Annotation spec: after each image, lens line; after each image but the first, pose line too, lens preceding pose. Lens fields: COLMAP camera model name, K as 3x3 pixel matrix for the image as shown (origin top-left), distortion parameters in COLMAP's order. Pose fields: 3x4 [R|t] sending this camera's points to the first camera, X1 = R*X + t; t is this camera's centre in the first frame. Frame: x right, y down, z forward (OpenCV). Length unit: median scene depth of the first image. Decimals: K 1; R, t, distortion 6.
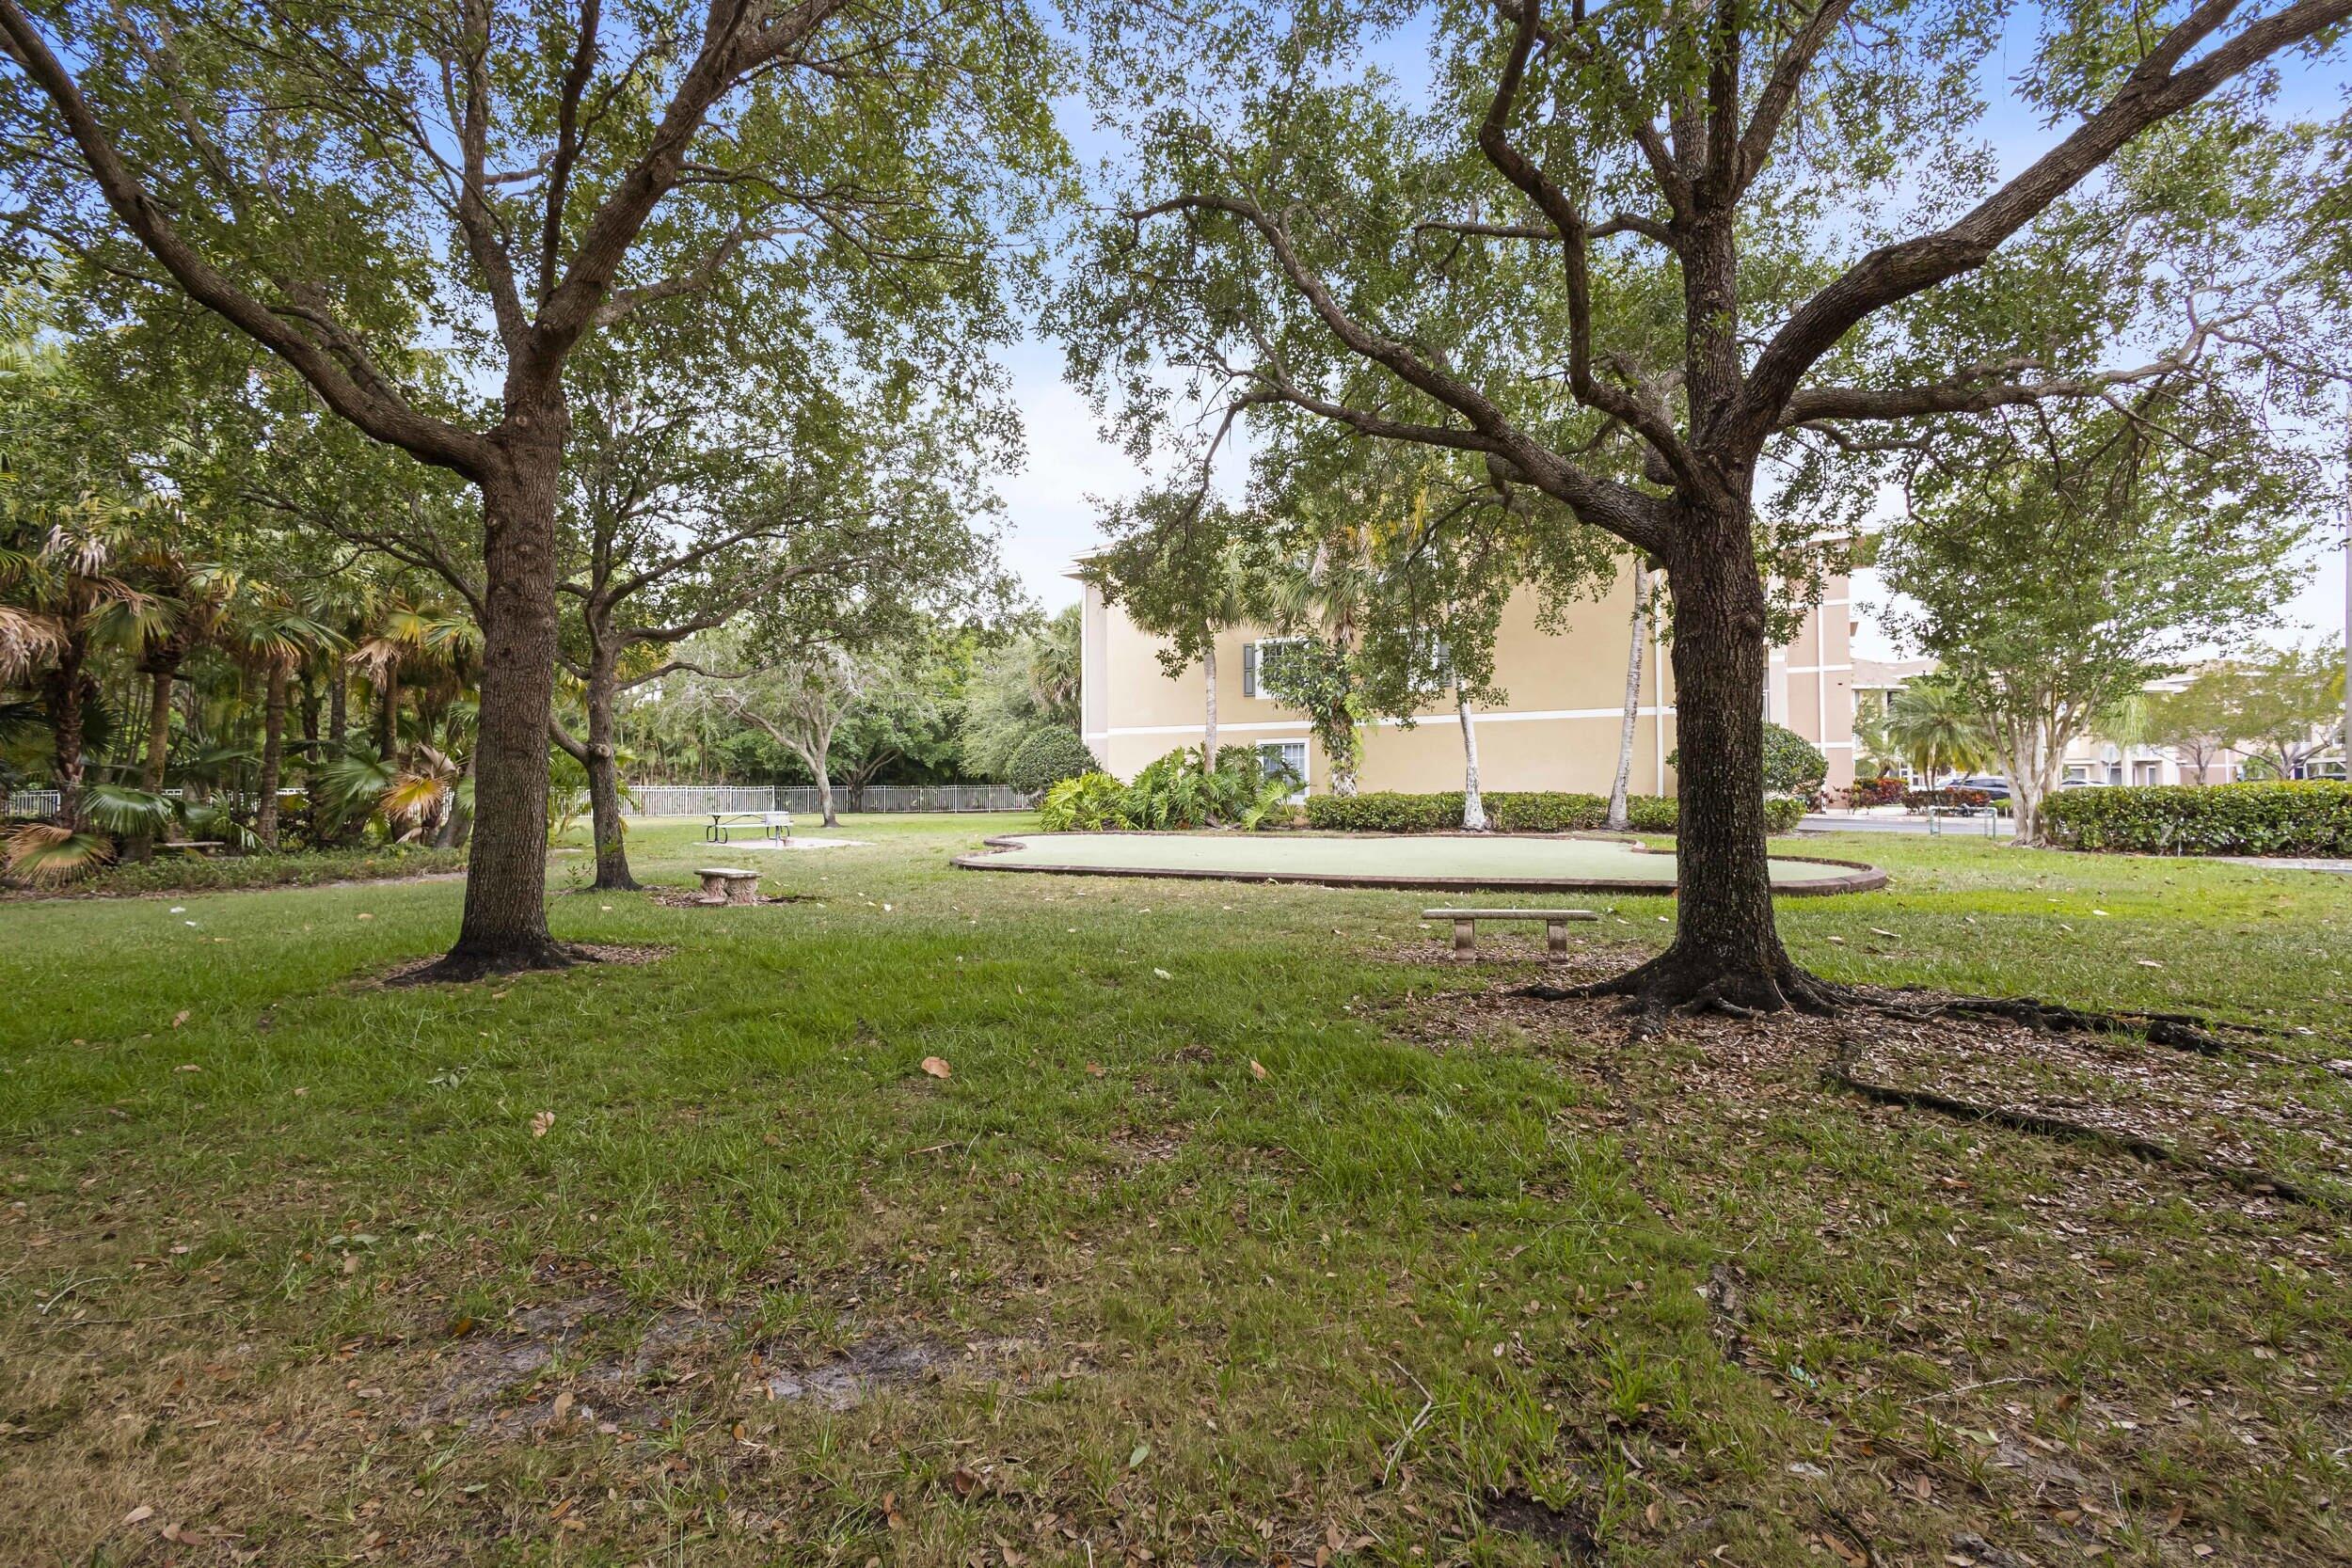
lens RADIAL K [[1077.6, 0, 1179.8], [0, 1077.6, 773.1], [0, 0, 1]] dist [0.009216, -0.003520]
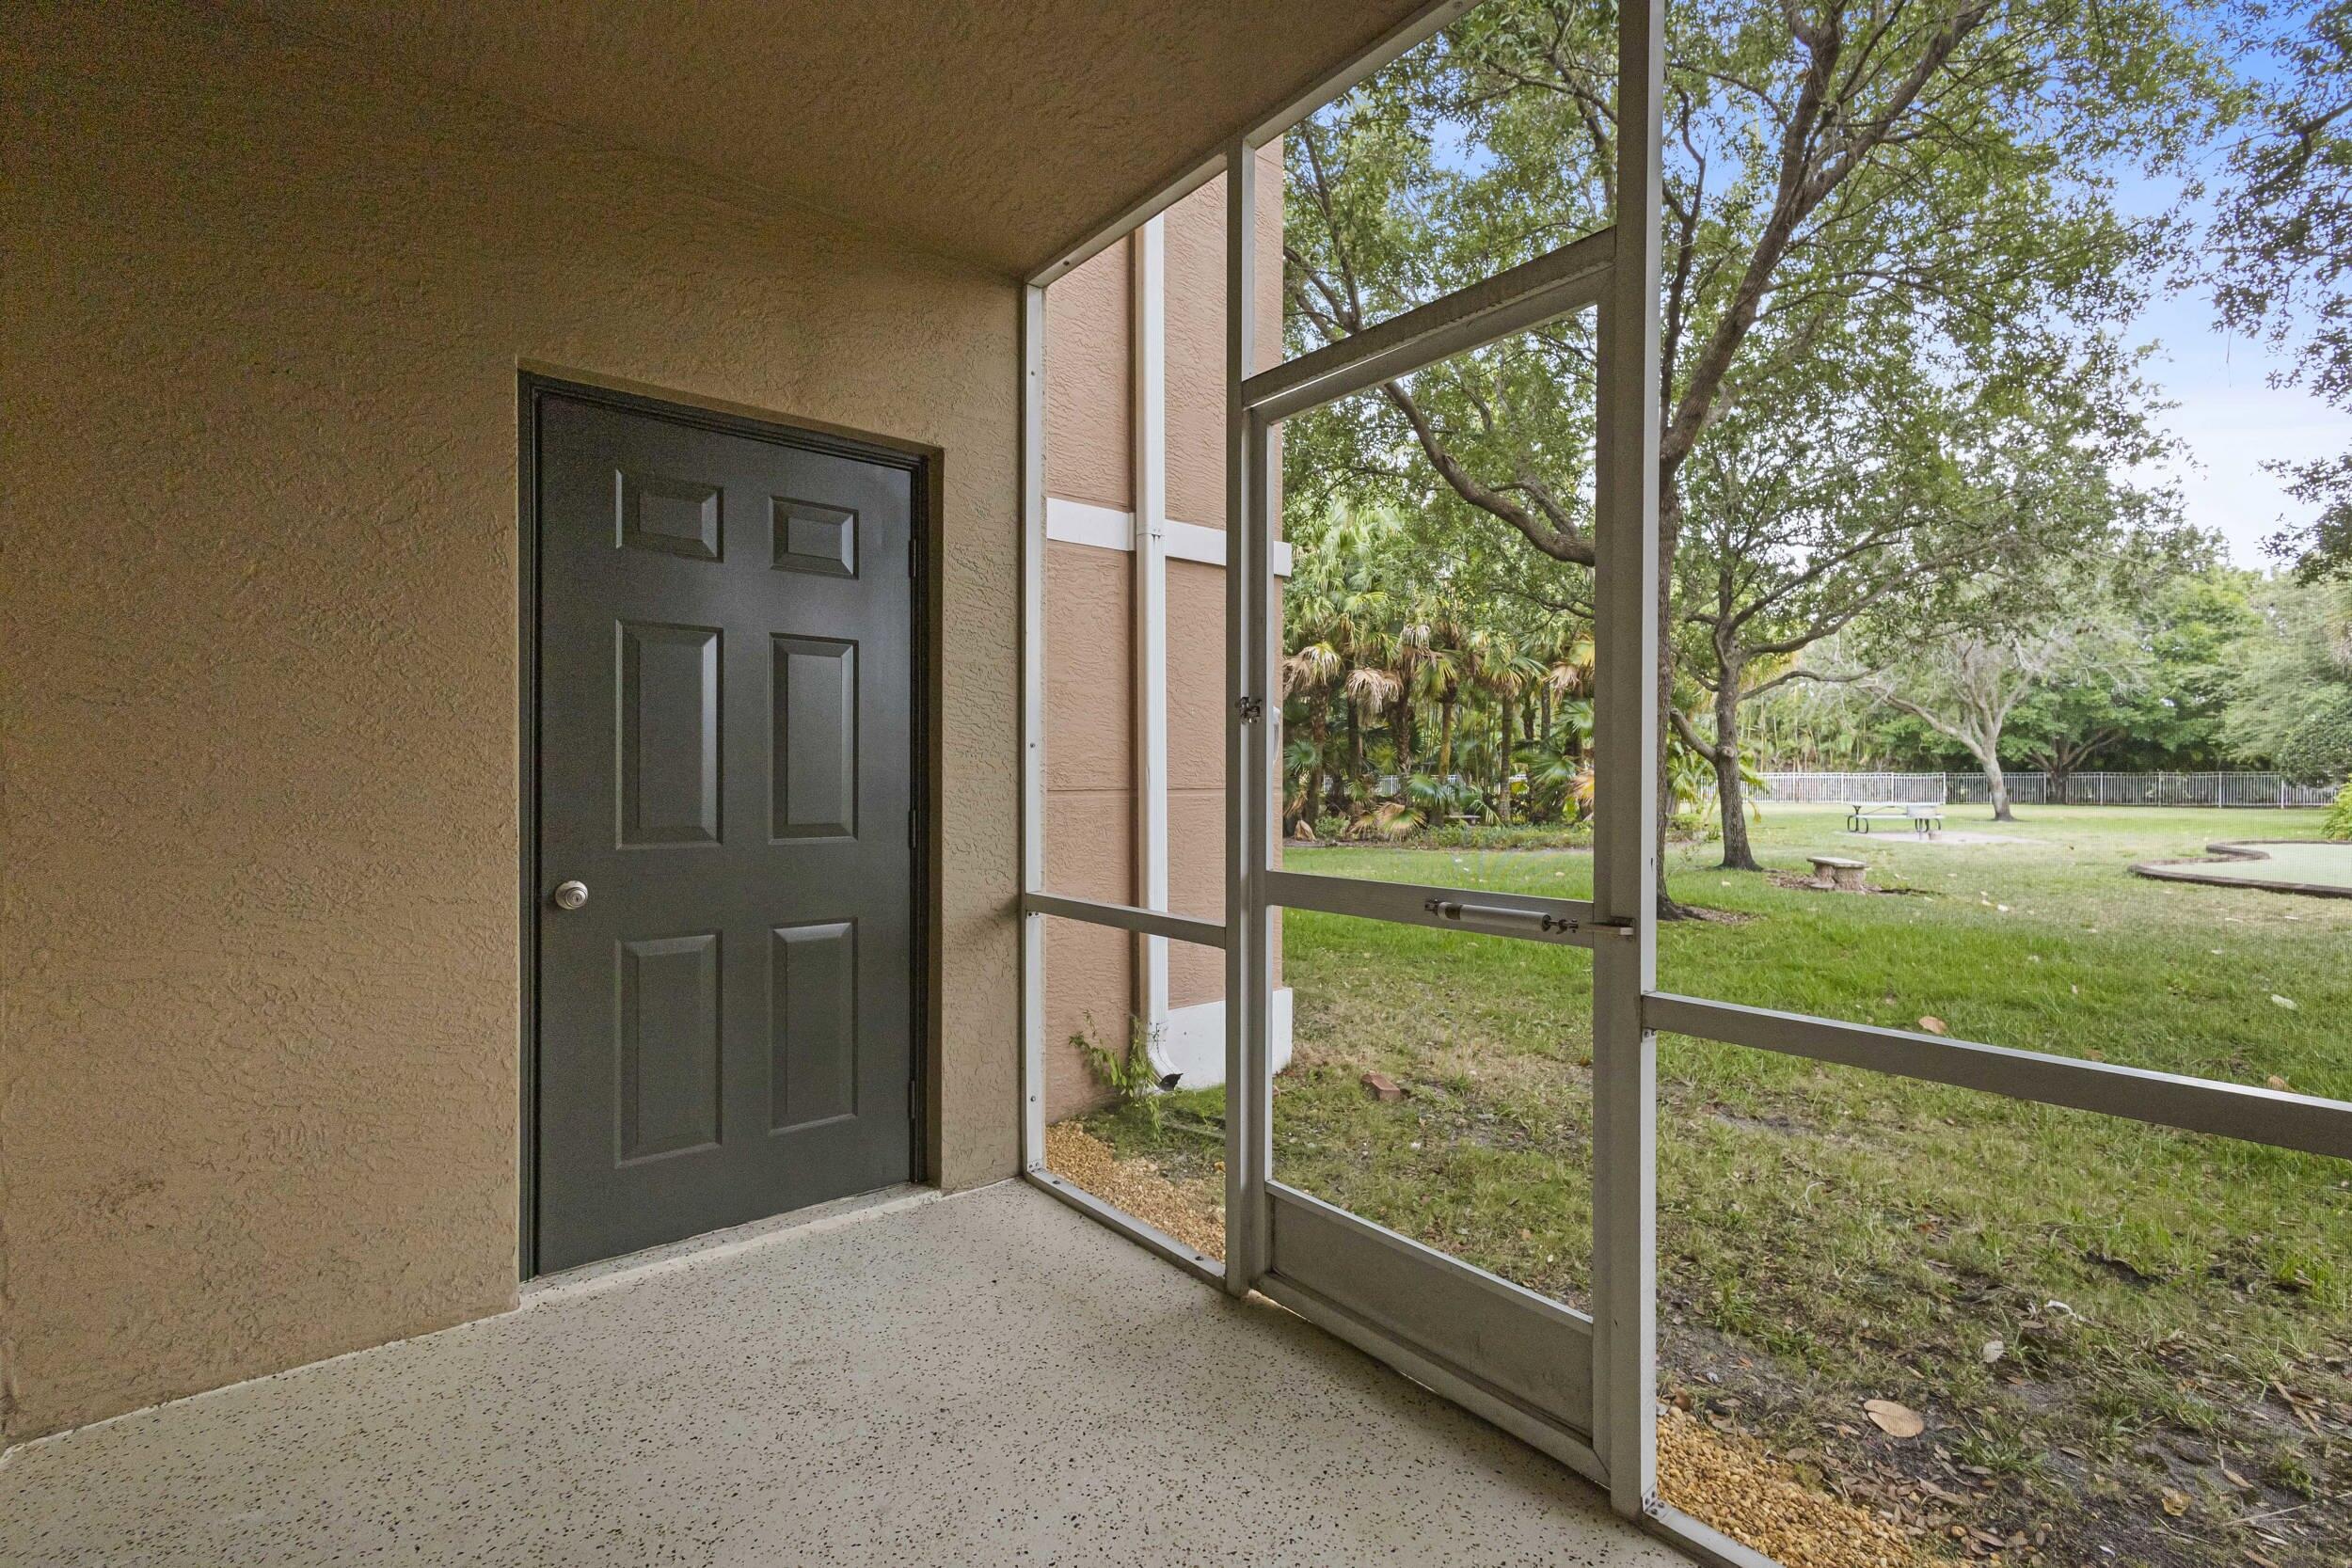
lens RADIAL K [[1077.6, 0, 1179.8], [0, 1077.6, 773.1], [0, 0, 1]] dist [0.009216, -0.003520]
pose [[0.546748, 0.000200, -0.837297, 0.093927], [0.013188, 0.999874, 0.008851, -0.011139], [0.837194, -0.015882, 0.546676, -0.109932]]
